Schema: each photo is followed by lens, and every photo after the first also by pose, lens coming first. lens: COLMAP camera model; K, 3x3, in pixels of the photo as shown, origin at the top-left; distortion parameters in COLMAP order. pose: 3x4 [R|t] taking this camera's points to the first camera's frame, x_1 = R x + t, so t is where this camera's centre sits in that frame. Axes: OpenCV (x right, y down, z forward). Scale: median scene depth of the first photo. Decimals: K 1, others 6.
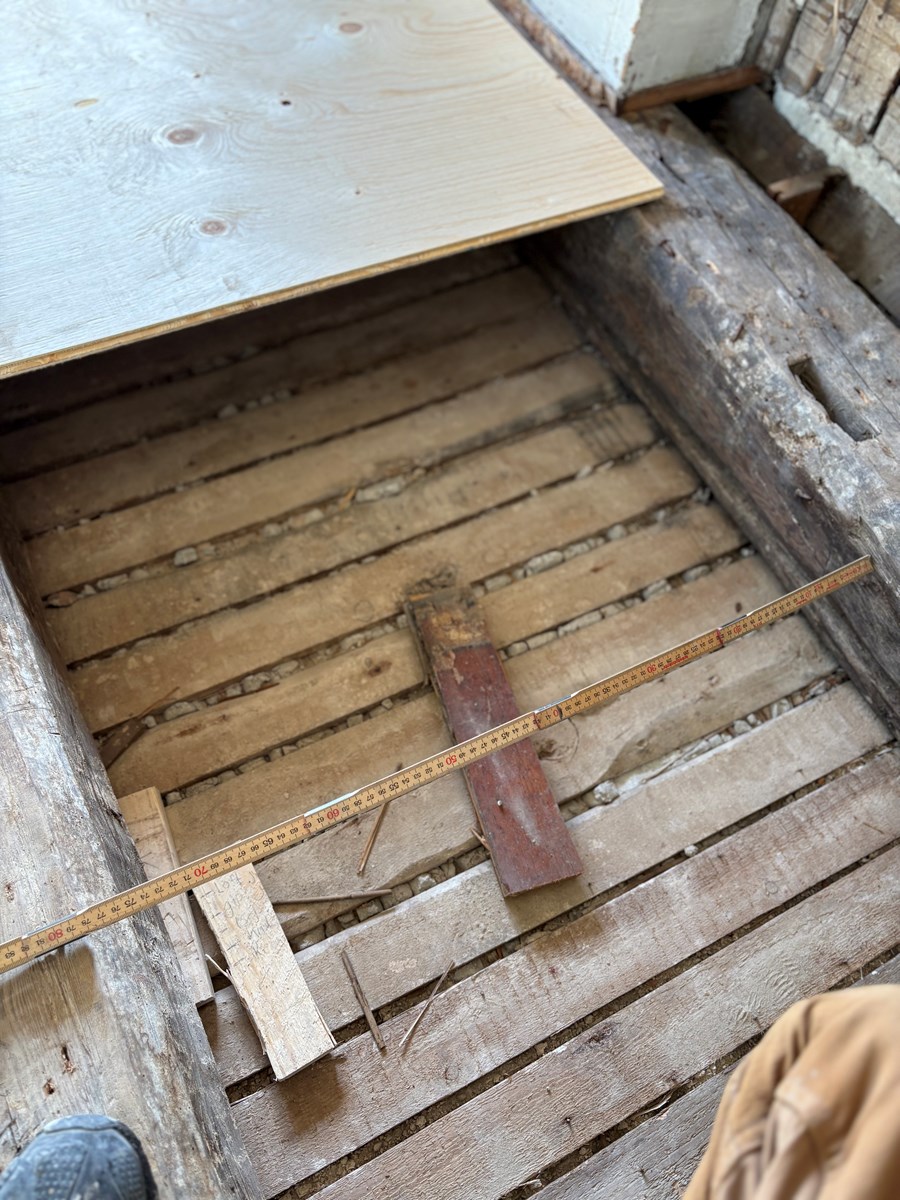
lens RADIAL K [[921.4, 0, 450.0], [0, 921.4, 600.0], [0, 0, 1]] dist [0.008623, 0.003266]
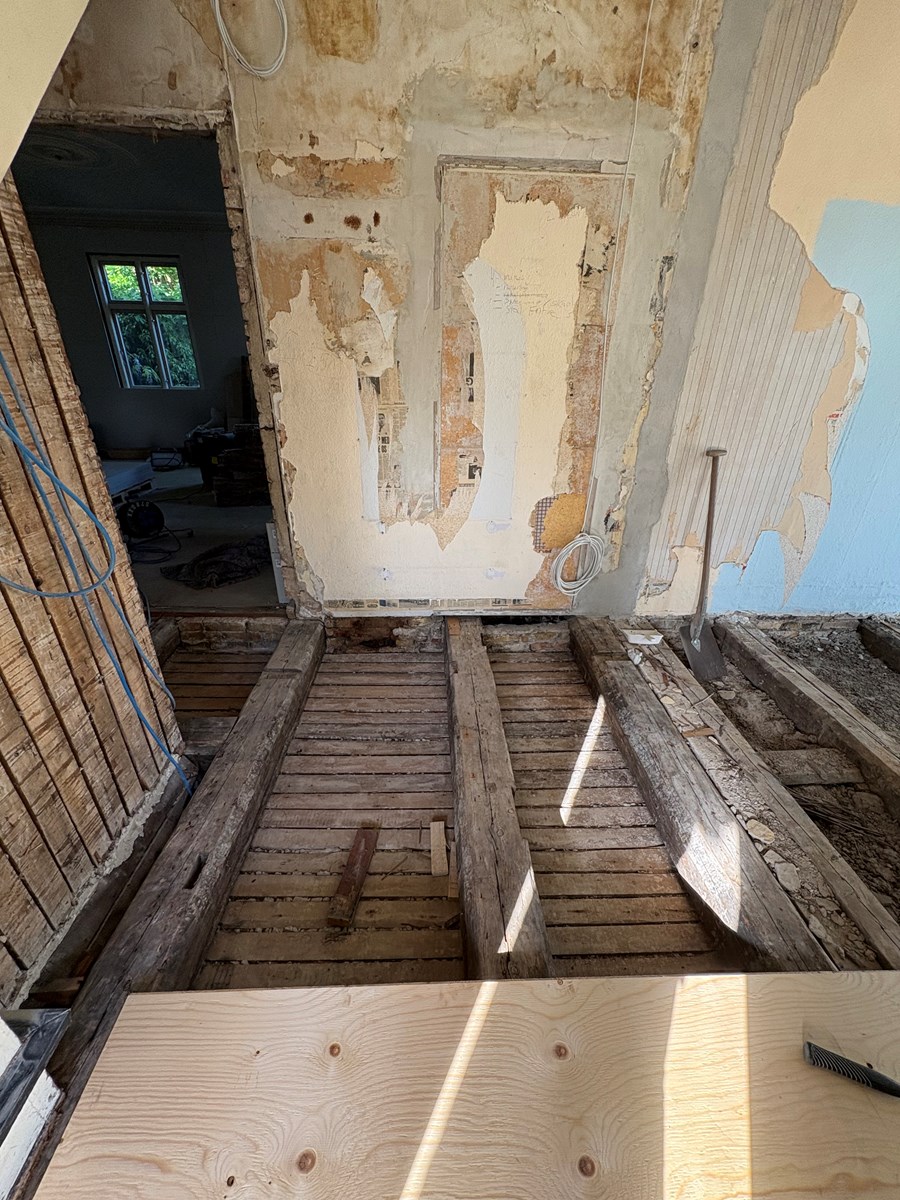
lens RADIAL K [[475.6, 0, 450.0], [0, 475.6, 600.0], [0, 0, 1]] dist [-0.000445, -0.000027]
pose [[-0.893947, -0.283611, 0.347020, -0.583083], [0.330773, 0.104940, 0.937858, -1.457904], [-0.302404, 0.953180, 0.000000, -0.053368]]
